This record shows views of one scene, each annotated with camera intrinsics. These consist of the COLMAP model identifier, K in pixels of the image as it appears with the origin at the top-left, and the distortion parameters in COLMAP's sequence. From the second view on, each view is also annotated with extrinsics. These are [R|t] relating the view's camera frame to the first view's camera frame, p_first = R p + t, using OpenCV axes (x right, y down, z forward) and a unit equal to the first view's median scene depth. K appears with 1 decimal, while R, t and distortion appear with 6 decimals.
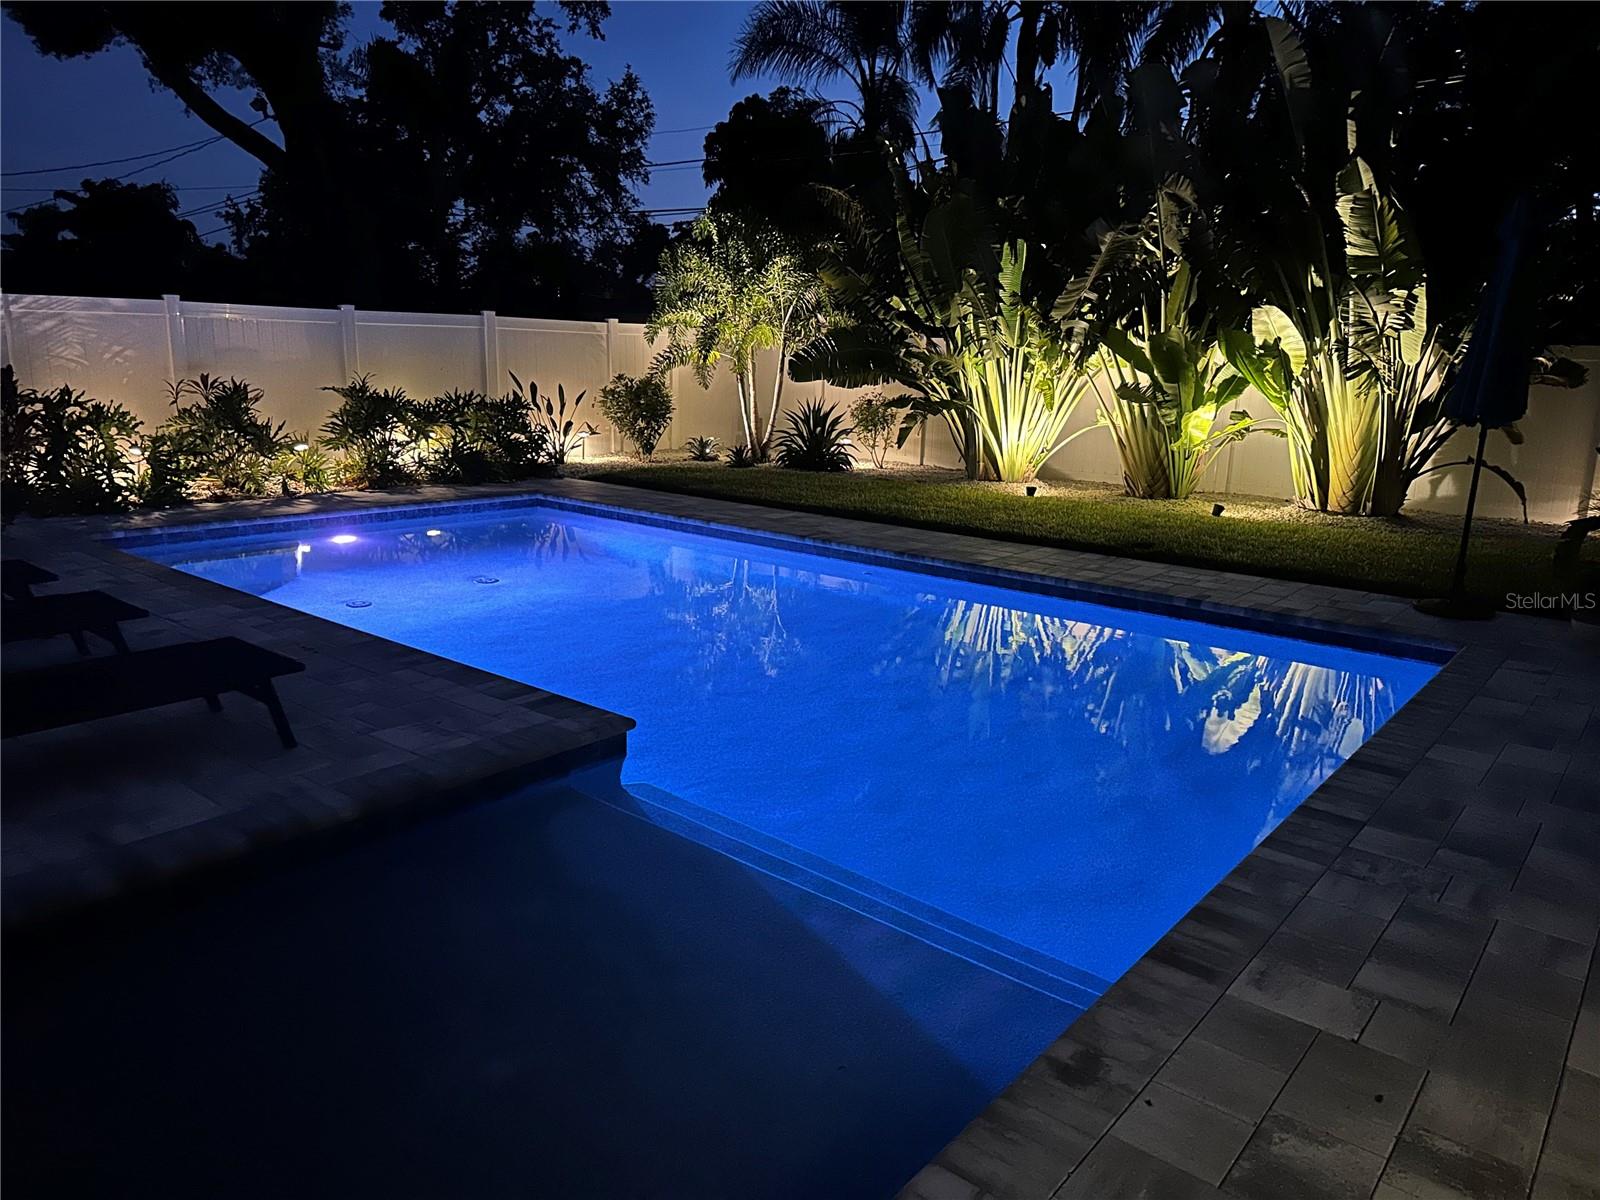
lens RADIAL K [[1106.0, 0, 800.0], [0, 1106.0, 600.0], [0, 0, 1]] dist [0.109152, -0.154996]
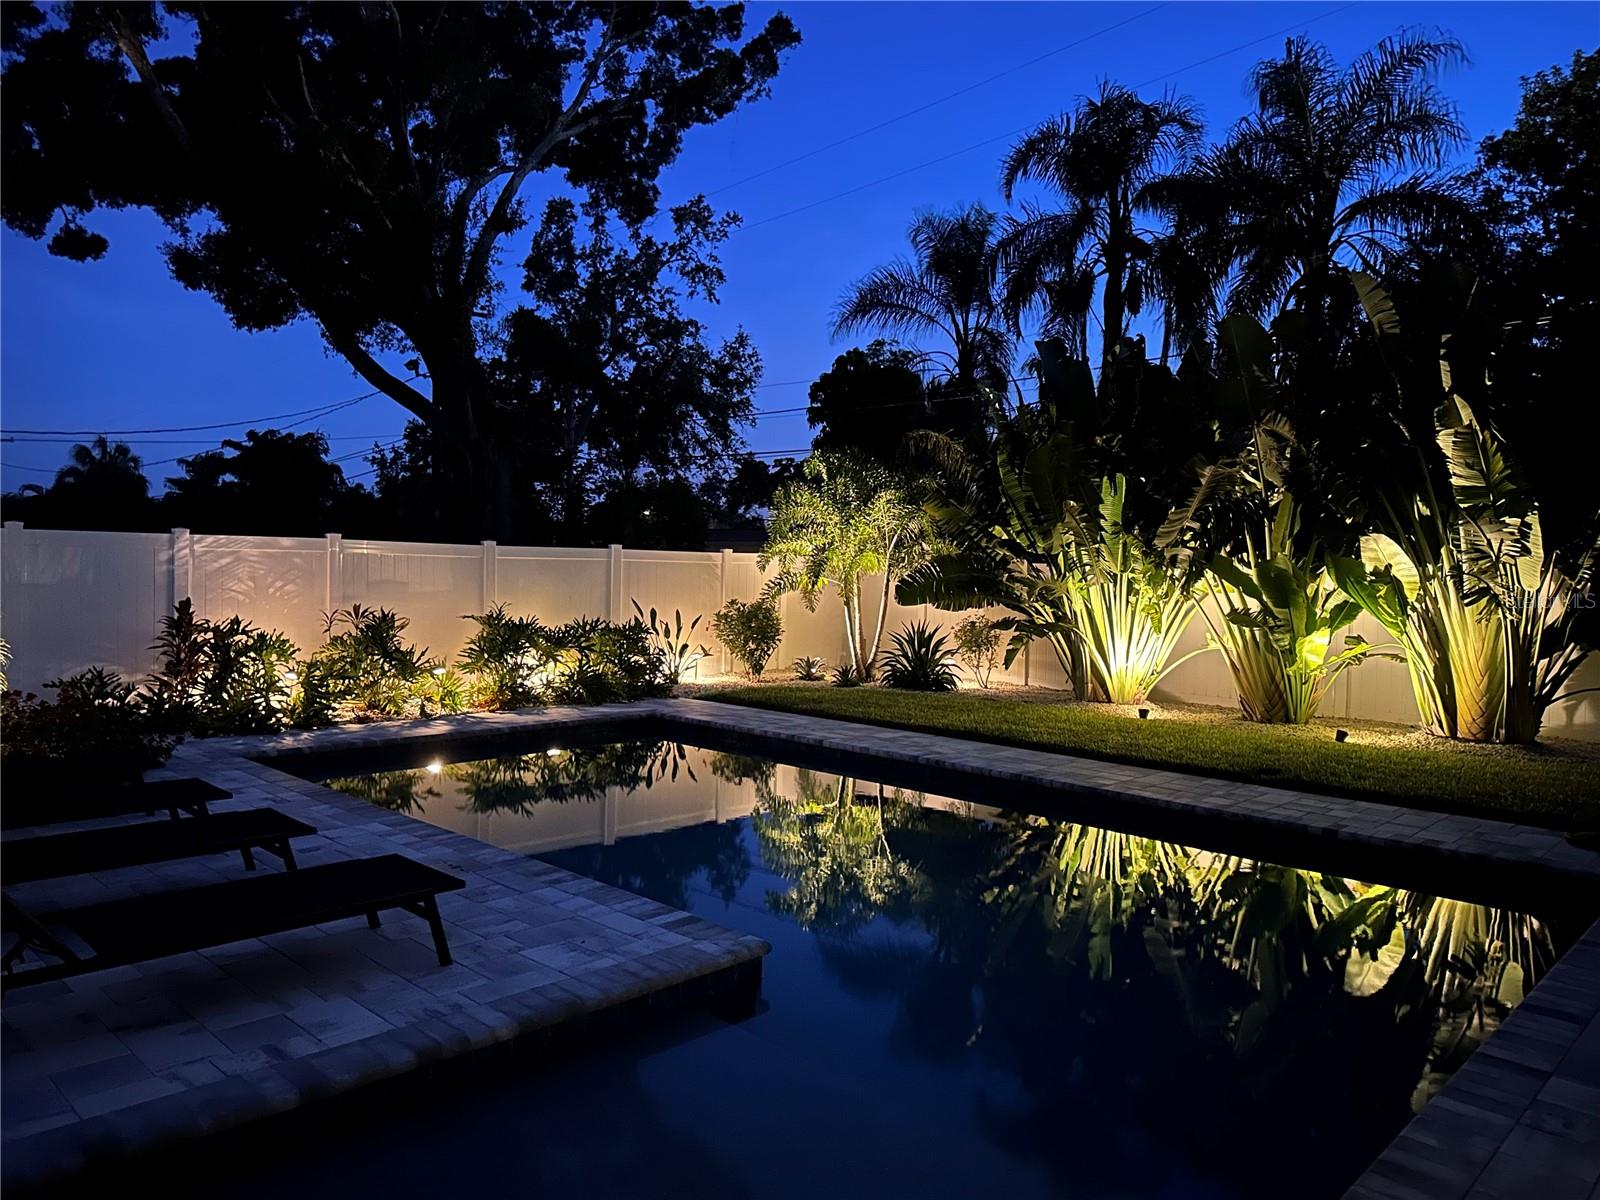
lens RADIAL K [[1103.2, 0, 805.6], [0, 1103.2, 603.6], [0, 0, 1]] dist [0.102150, -0.111938]
pose [[0.996968, -0.004188, -0.077698, -0.015861], [-0.010805, 0.981425, -0.191542, -0.000443], [0.077057, 0.191801, 0.978404, -0.016806]]
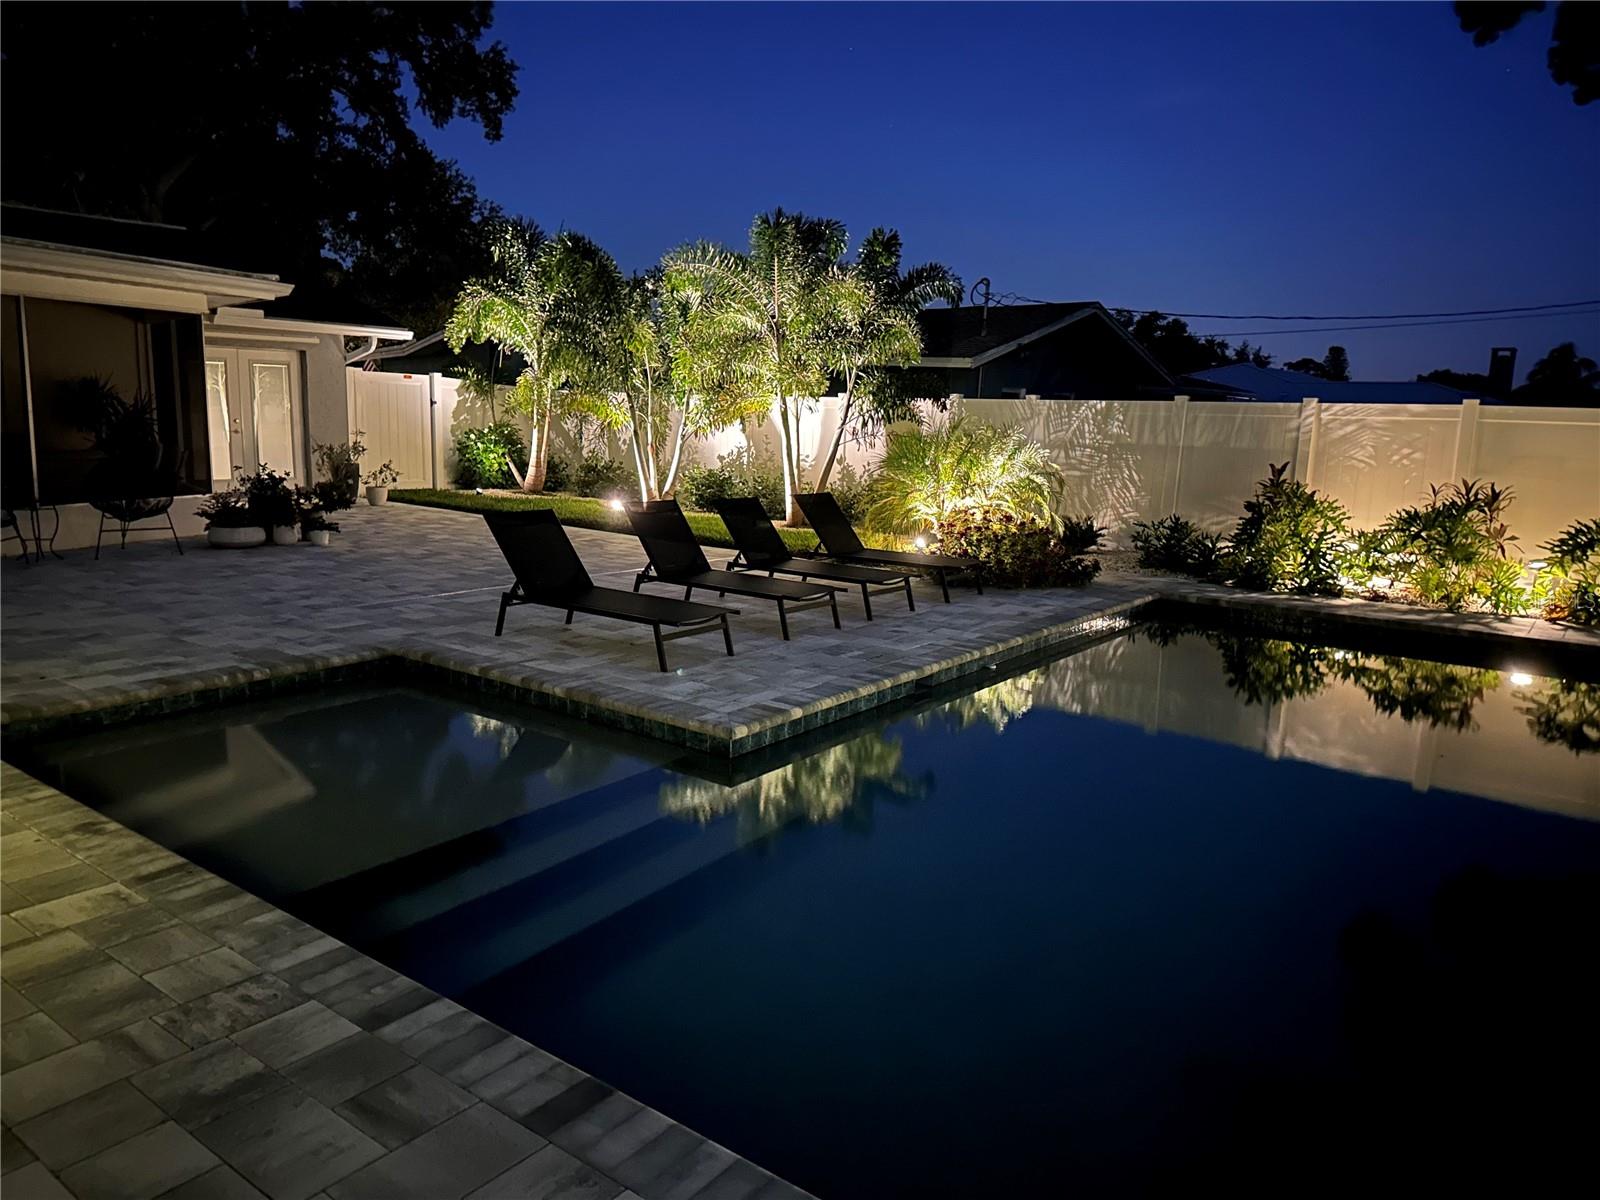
lens RADIAL K [[1106.0, 0, 800.0], [0, 1106.0, 600.0], [0, 0, 1]] dist [0.109152, -0.154996]
pose [[0.053693, 0.141927, -0.988420, 0.407158], [-0.250519, 0.960105, 0.124253, -0.077542], [0.966622, 0.240946, 0.087106, 0.387857]]
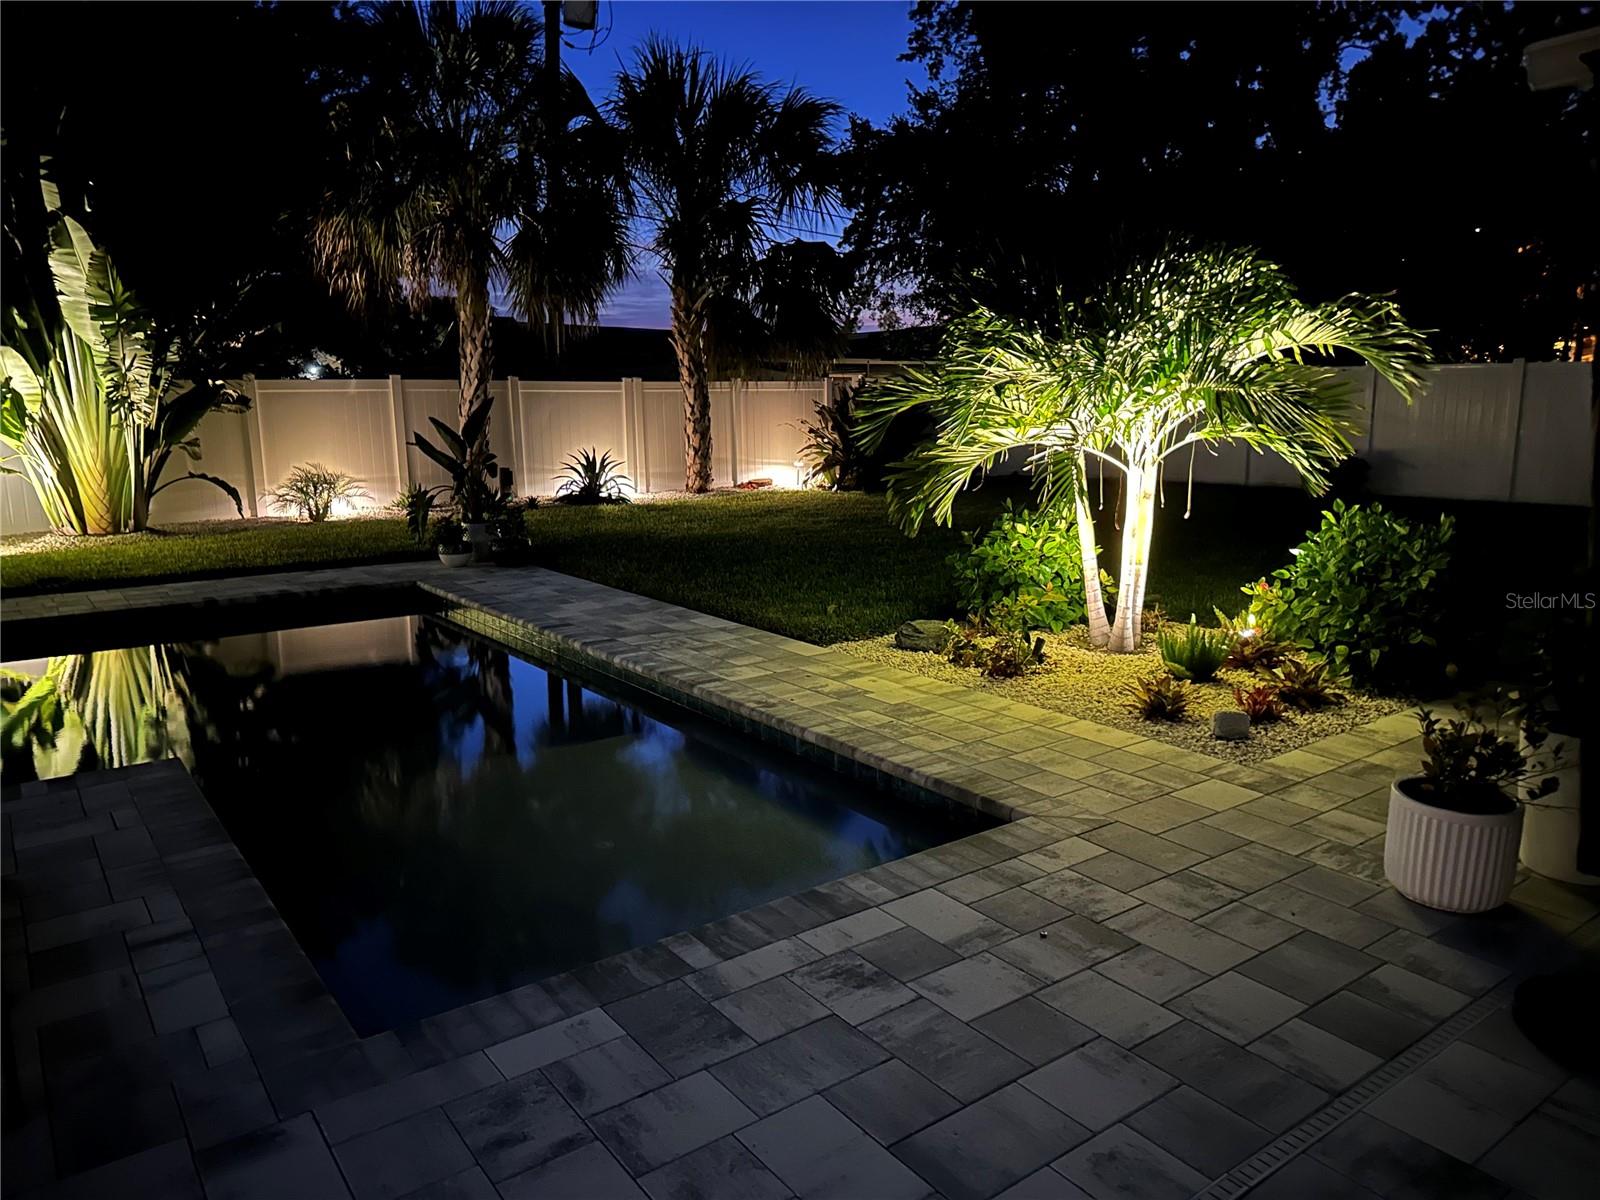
lens RADIAL K [[1164.7, 0, 800.0], [0, 1164.7, 600.0], [0, 0, 1]] dist [0.002932, 0.001524]
pose [[0.242529, -0.203615, 0.948536, -0.433309], [0.226730, 0.962547, 0.148650, -0.029083], [-0.943278, 0.179010, 0.279611, 0.048780]]
